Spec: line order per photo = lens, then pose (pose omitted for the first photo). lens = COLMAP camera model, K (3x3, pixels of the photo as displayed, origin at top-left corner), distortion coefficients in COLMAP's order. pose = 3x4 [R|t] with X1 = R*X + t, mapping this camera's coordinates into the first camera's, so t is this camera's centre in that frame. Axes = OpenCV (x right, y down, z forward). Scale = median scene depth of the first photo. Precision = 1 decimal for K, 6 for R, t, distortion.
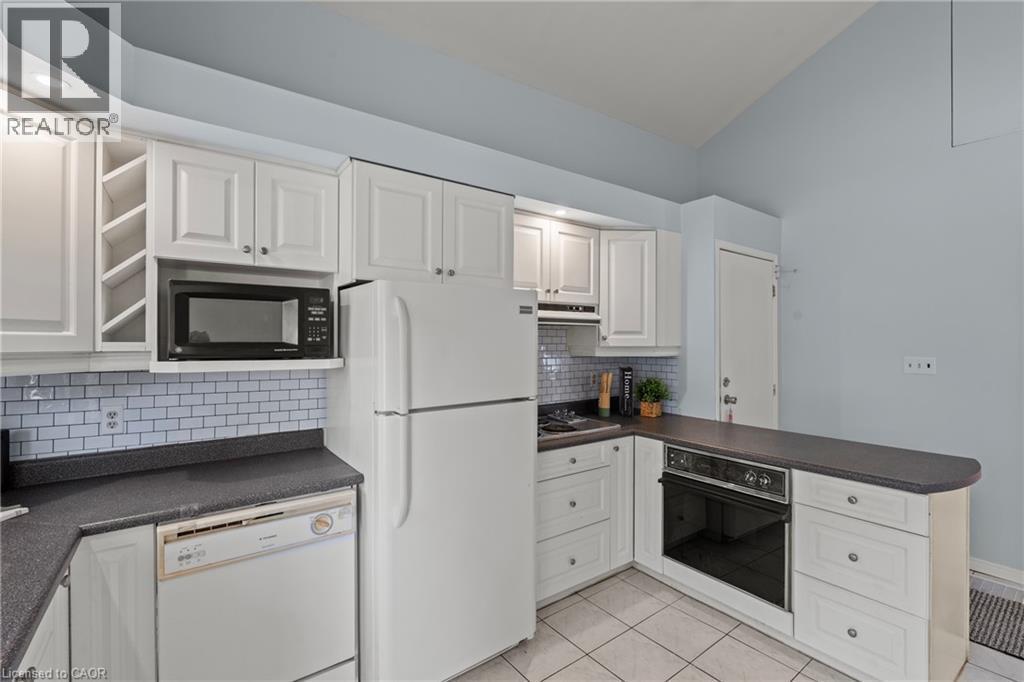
lens RADIAL K [[459.1, 0, 512.0], [0, 459.1, 341.0], [0, 0, 1]] dist [-0.002869, -0.000305]
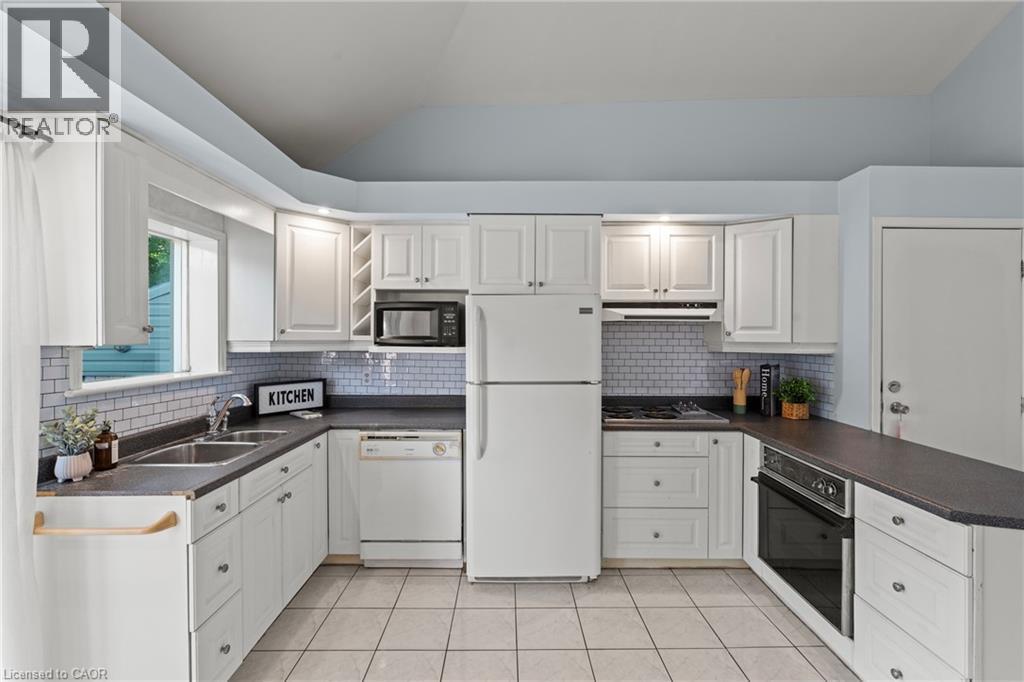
lens RADIAL K [[456.5, 0, 511.5], [0, 456.5, 338.5], [0, 0, 1]] dist [-0.007941, 0.000281]
pose [[0.803234, 0.006376, -0.595629, 0.460629], [-0.004107, 0.999978, 0.005166, 0.001261], [0.595649, -0.001703, 0.803243, -0.083906]]
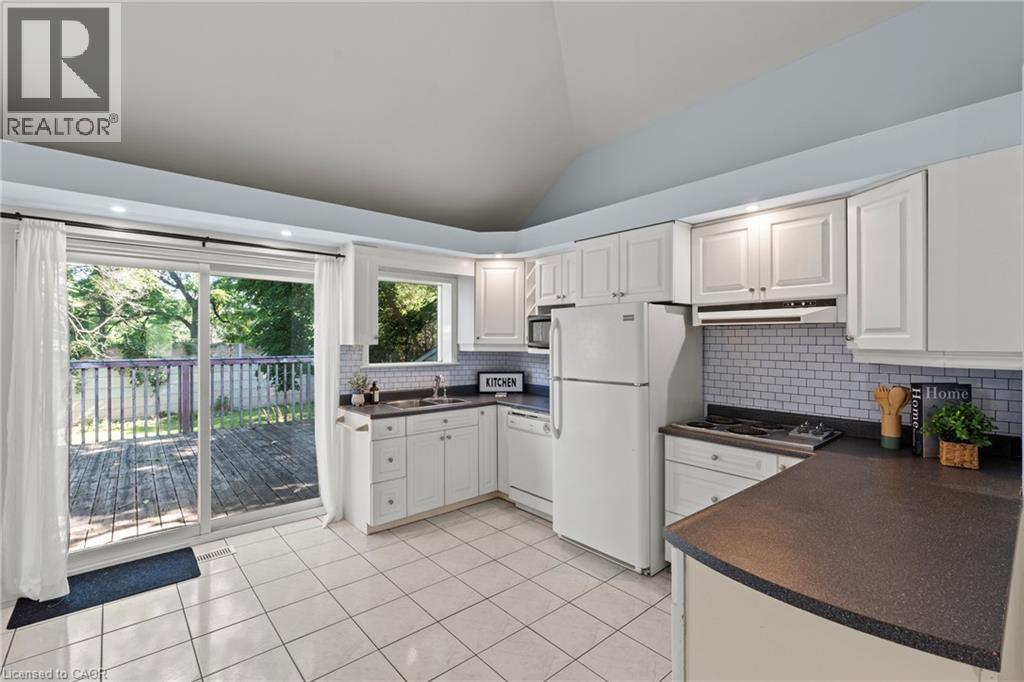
lens RADIAL K [[456.5, 0, 511.5], [0, 456.5, 338.5], [0, 0, 1]] dist [-0.007941, 0.000281]
pose [[0.067423, -0.003216, -0.997719, 1.025381], [-0.004881, 0.999982, -0.003553, -0.000348], [0.997713, 0.005110, 0.067406, 0.433610]]
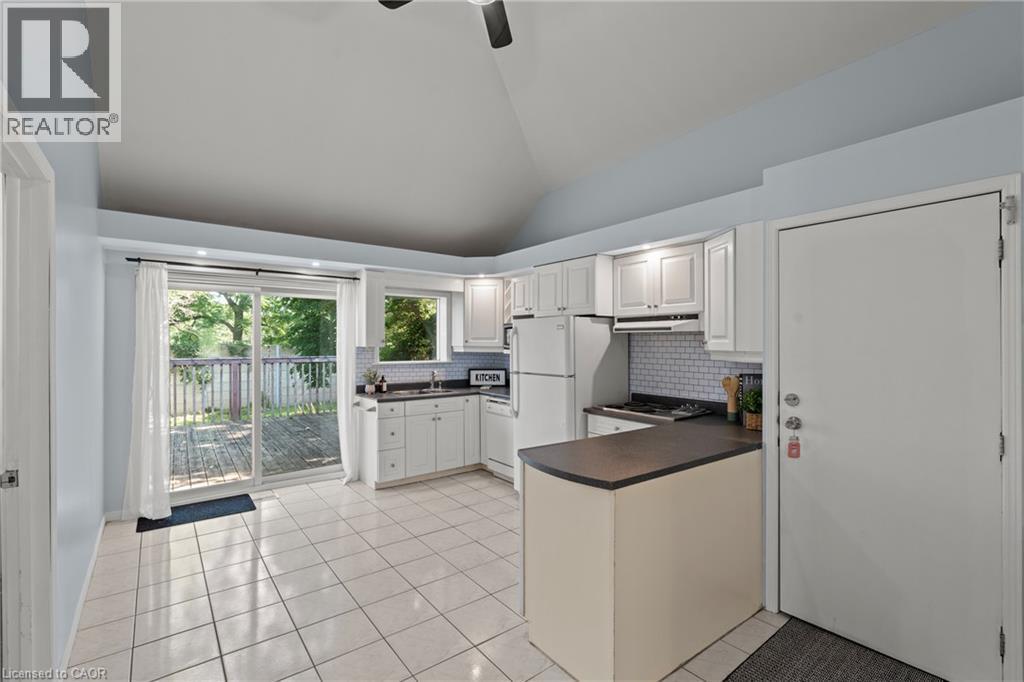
lens RADIAL K [[459.1, 0, 512.0], [0, 459.1, 341.0], [0, 0, 1]] dist [-0.002869, -0.000305]
pose [[0.004813, -0.001948, -0.999987, 1.418729], [-0.005493, 0.999983, -0.001975, -0.005770], [0.999973, 0.005502, 0.004803, 0.610608]]
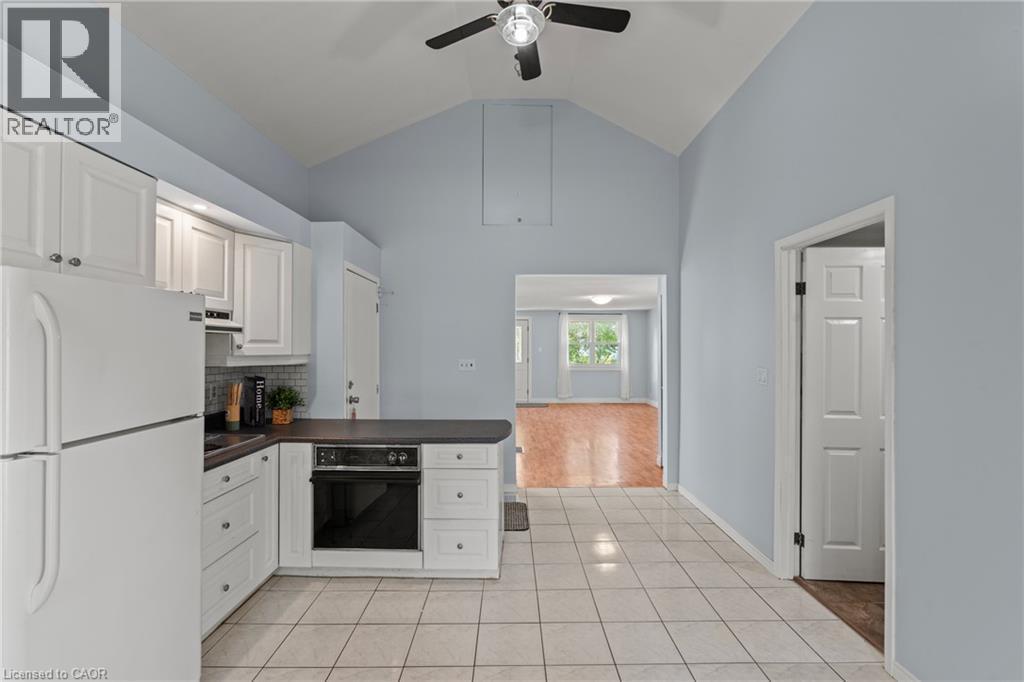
lens RADIAL K [[454.3, 0, 512.0], [0, 454.3, 344.2], [0, 0, 1]] dist [-0.001524, 0.000017]
pose [[0.604381, 0.003866, 0.796686, -0.230349], [0.001461, 0.999981, -0.005961, -0.006029], [-0.796694, 0.004767, 0.604364, -0.018570]]
